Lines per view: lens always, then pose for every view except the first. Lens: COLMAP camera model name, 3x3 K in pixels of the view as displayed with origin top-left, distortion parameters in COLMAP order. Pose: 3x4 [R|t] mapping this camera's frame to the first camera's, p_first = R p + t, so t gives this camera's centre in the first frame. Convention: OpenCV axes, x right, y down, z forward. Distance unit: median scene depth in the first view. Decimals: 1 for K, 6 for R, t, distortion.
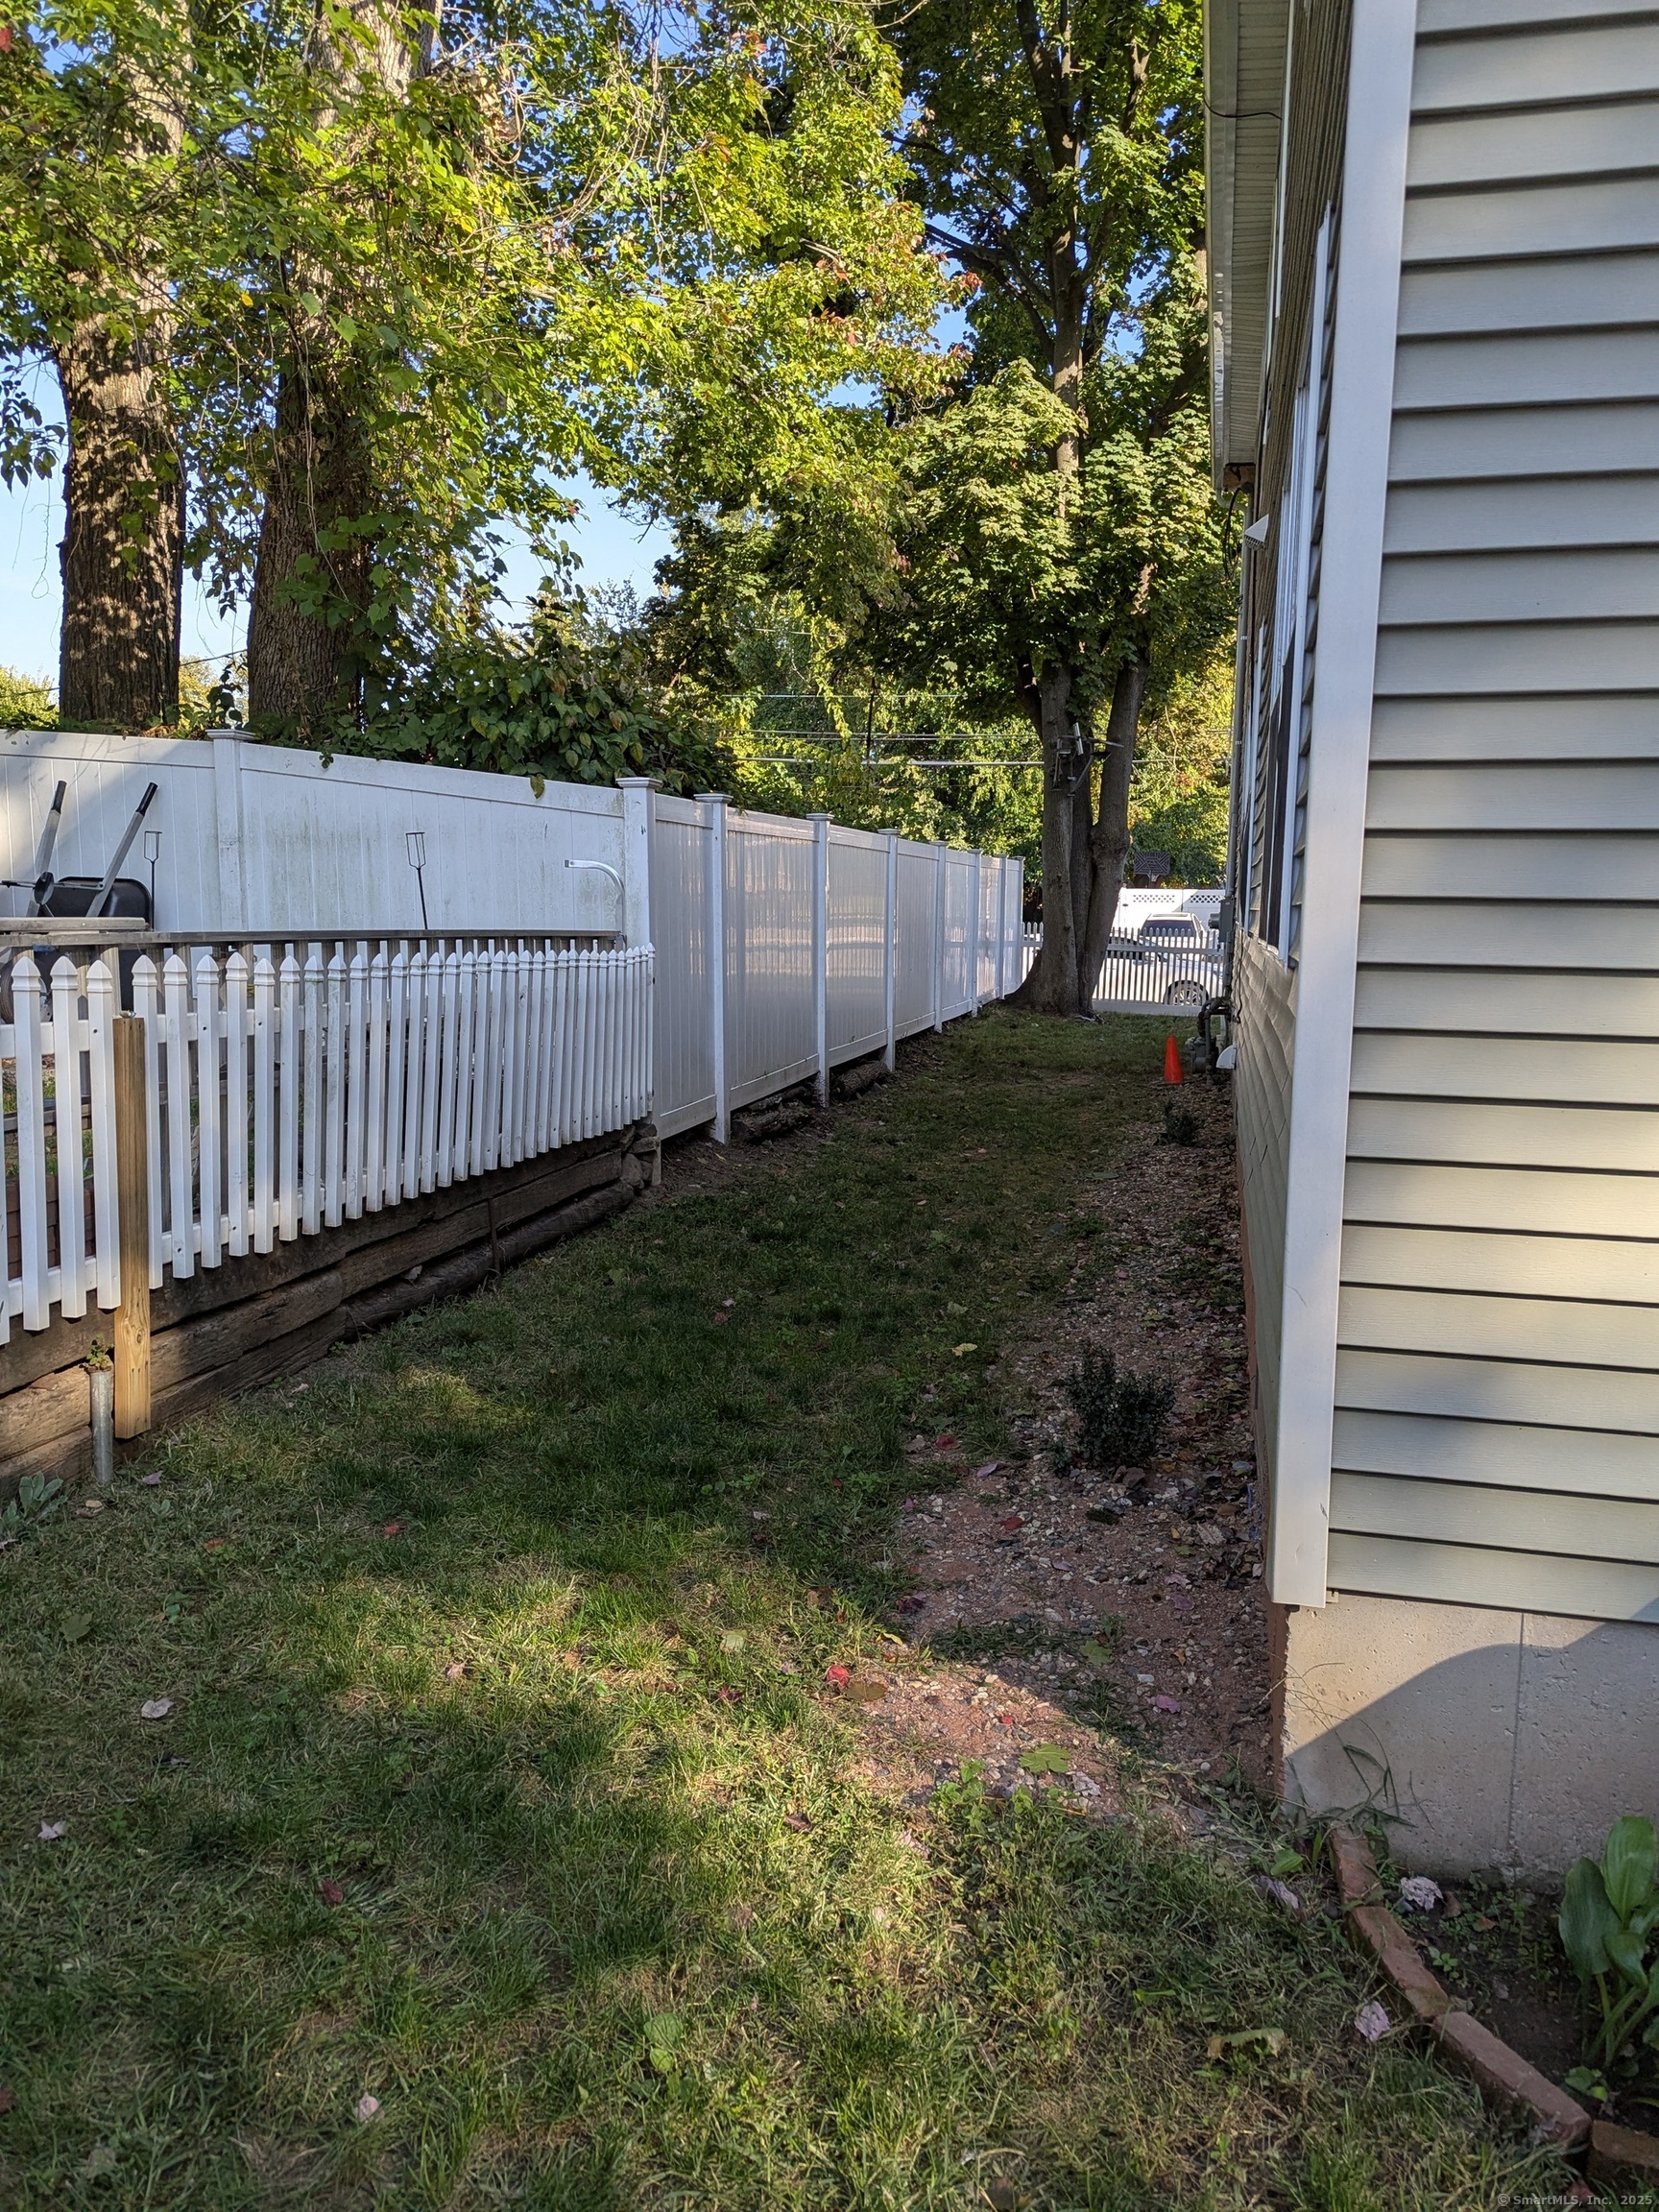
lens RADIAL K [[1566.0, 0, 820.3], [0, 1566.0, 1096.5], [0, 0, 1]] dist [0.064904, -0.068228]
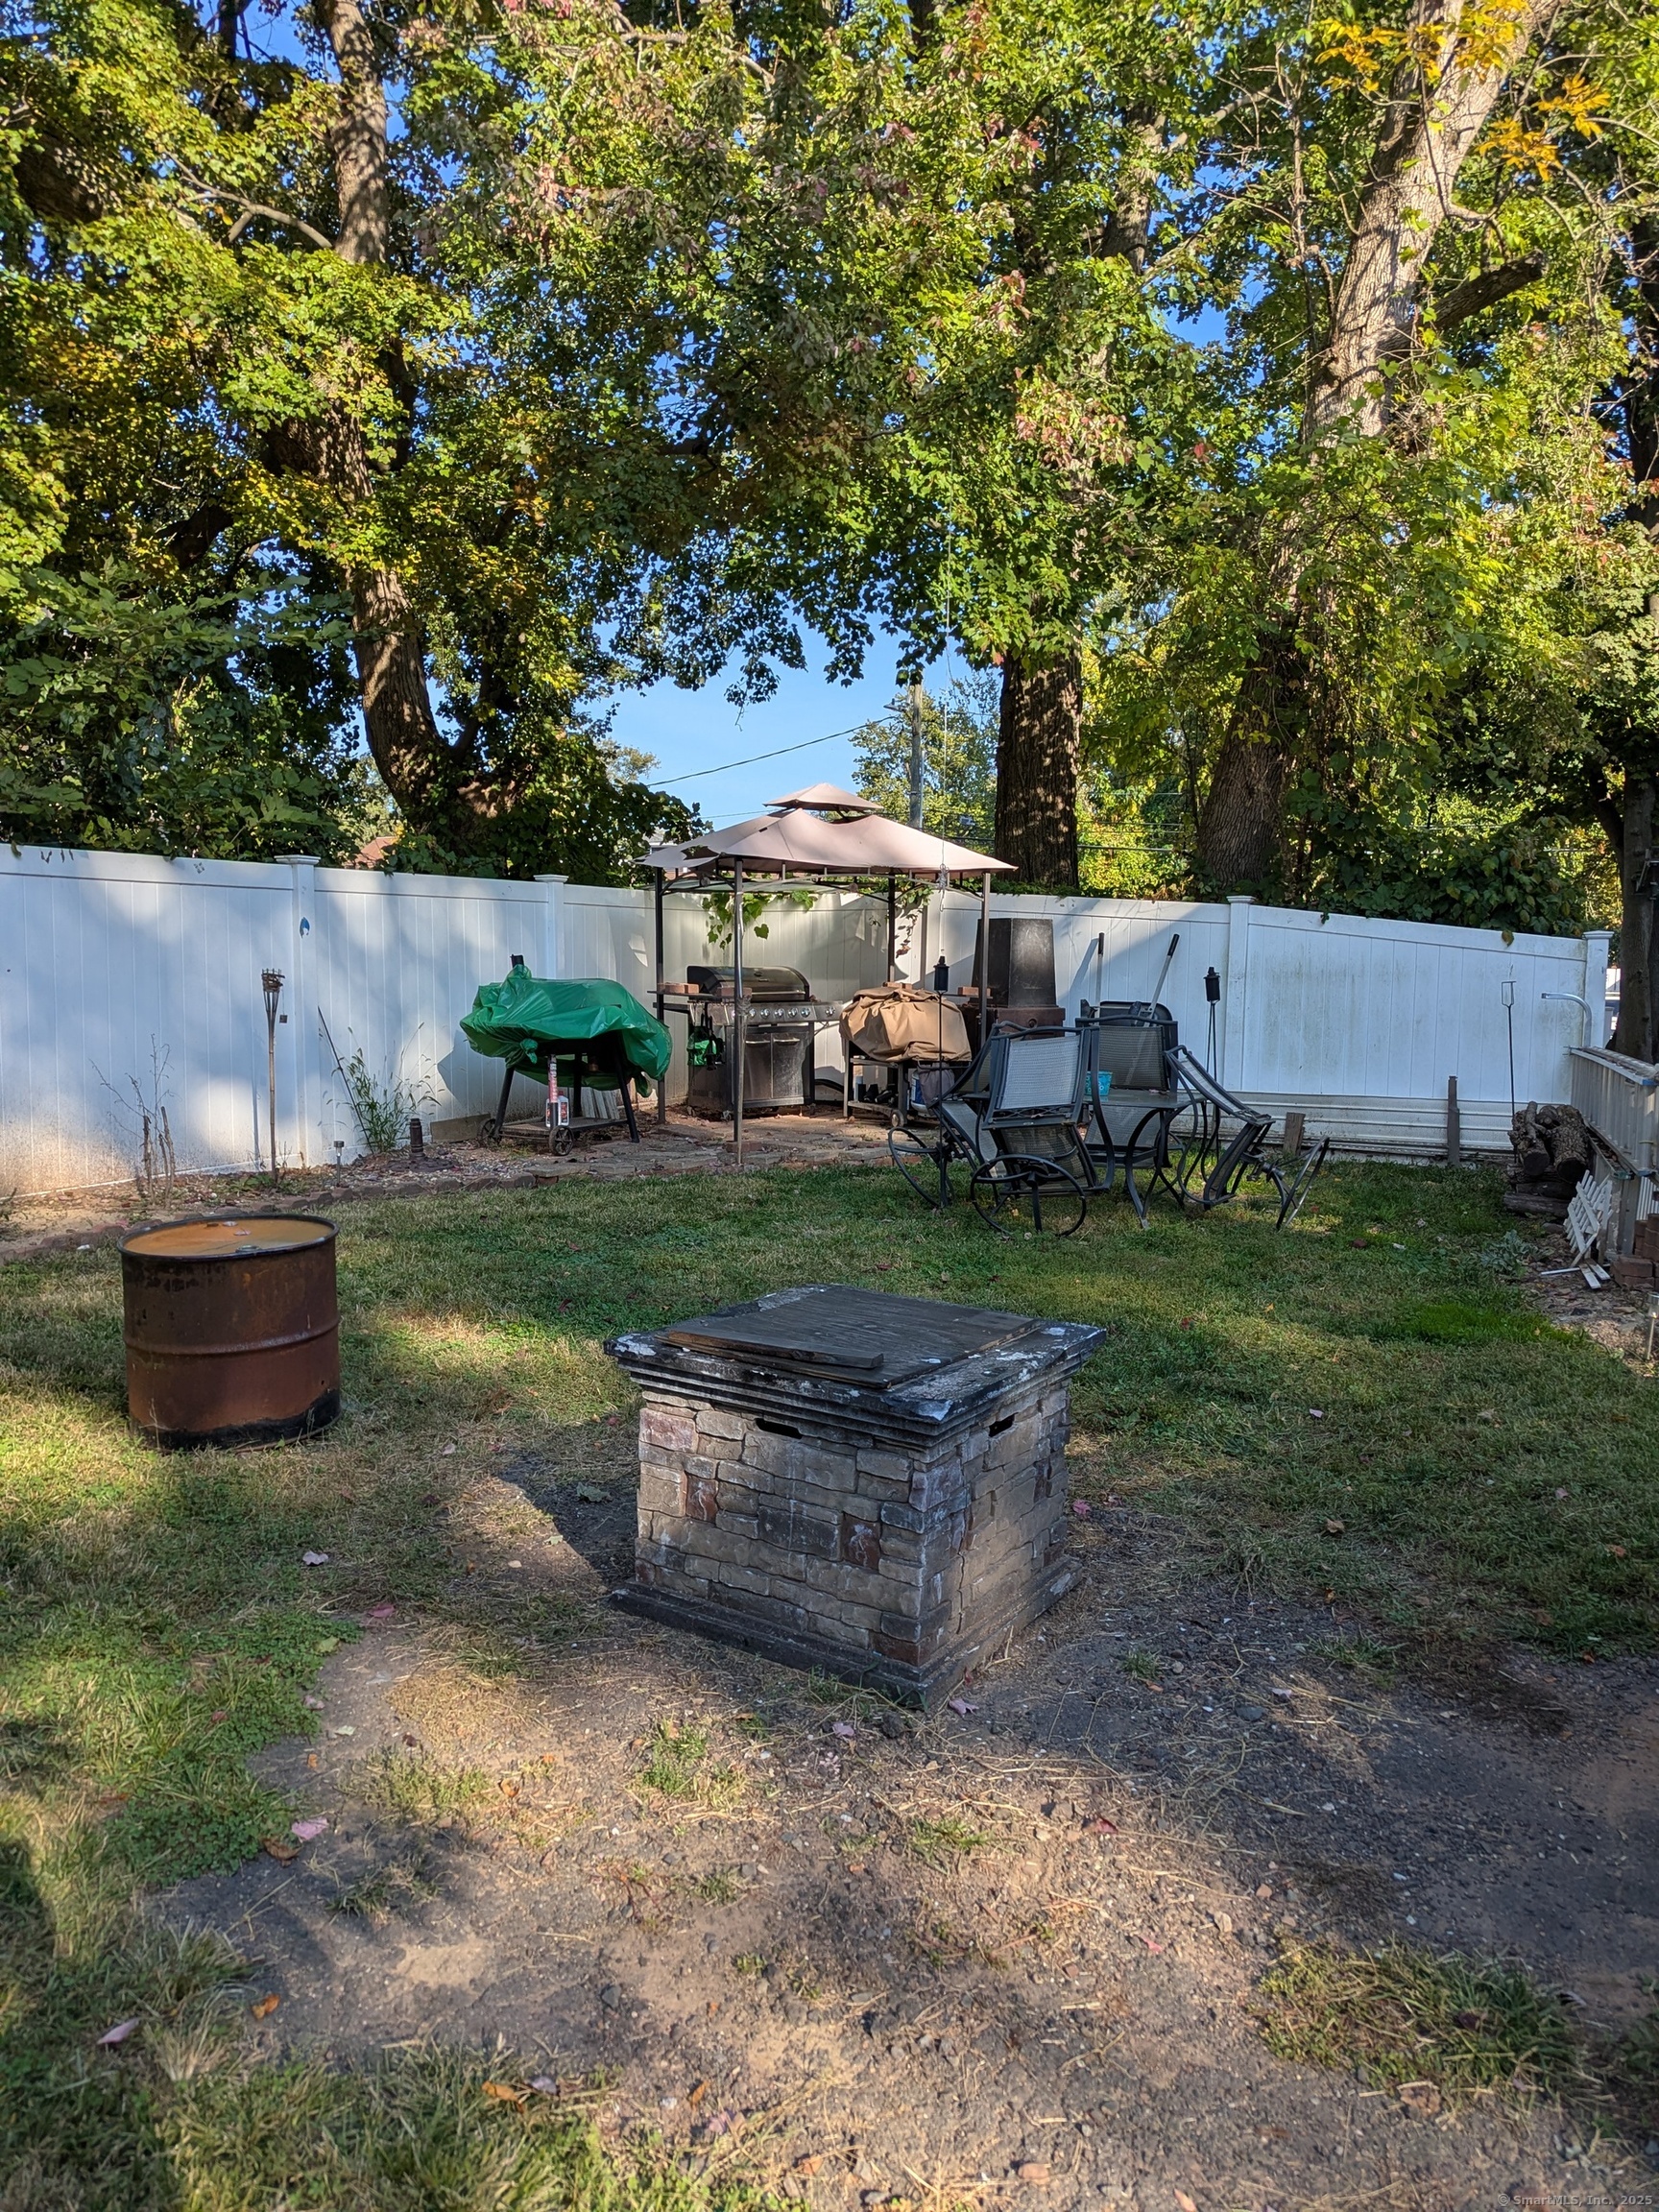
lens RADIAL K [[1566.0, 0, 820.3], [0, 1566.0, 1096.5], [0, 0, 1]] dist [0.064904, -0.068228]
pose [[0.987227, 0.009225, -0.159051, -0.522125], [-0.015795, 0.999071, -0.040094, 0.002947], [0.158534, 0.042094, 0.986456, -0.407288]]
